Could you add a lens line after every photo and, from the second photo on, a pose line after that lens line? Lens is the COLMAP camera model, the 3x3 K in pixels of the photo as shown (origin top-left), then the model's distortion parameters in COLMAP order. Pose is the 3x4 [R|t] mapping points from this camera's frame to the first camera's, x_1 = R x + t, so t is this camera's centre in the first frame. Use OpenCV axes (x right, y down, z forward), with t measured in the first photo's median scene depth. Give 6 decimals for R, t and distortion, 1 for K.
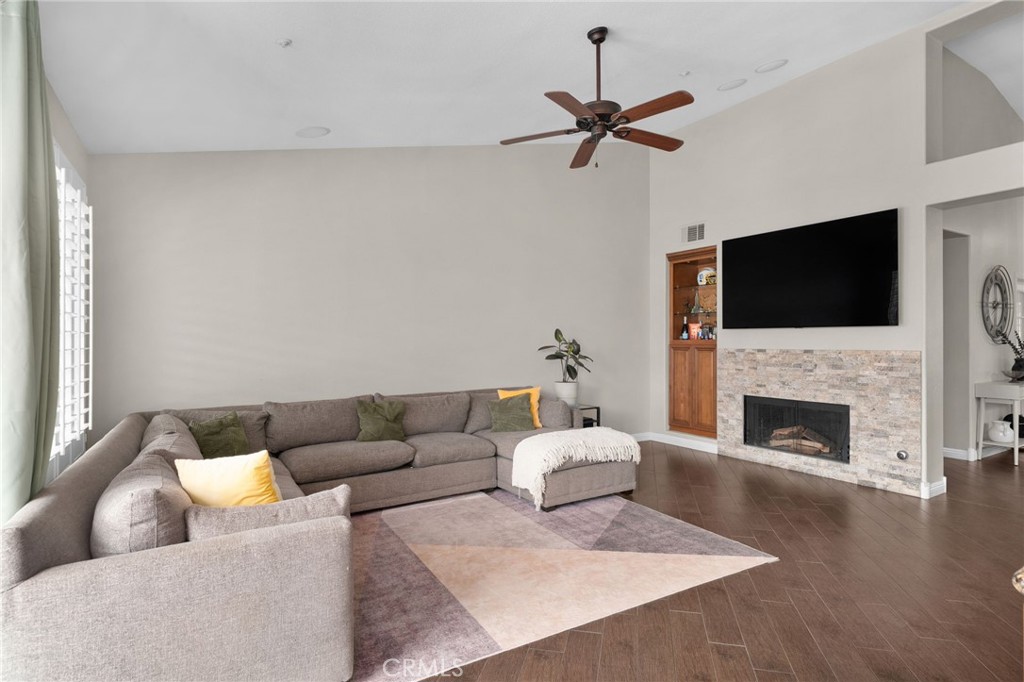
lens RADIAL K [[526.6, 0, 515.1], [0, 526.6, 338.3], [0, 0, 1]] dist [-0.000674, -0.000183]
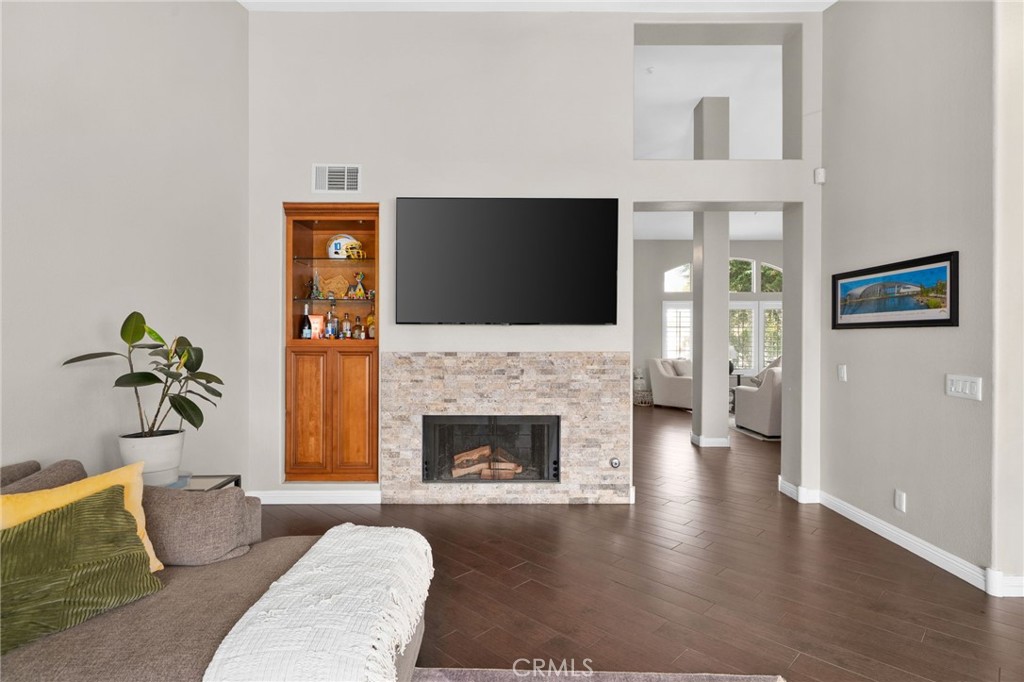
lens RADIAL K [[526.6, 0, 515.1], [0, 526.6, 338.3], [0, 0, 1]] dist [-0.000674, -0.000183]
pose [[0.517910, 0.002719, 0.855431, -0.135019], [-0.005866, 0.999983, 0.000373, 0.000011], [-0.855415, -0.005211, 0.517917, 0.553930]]
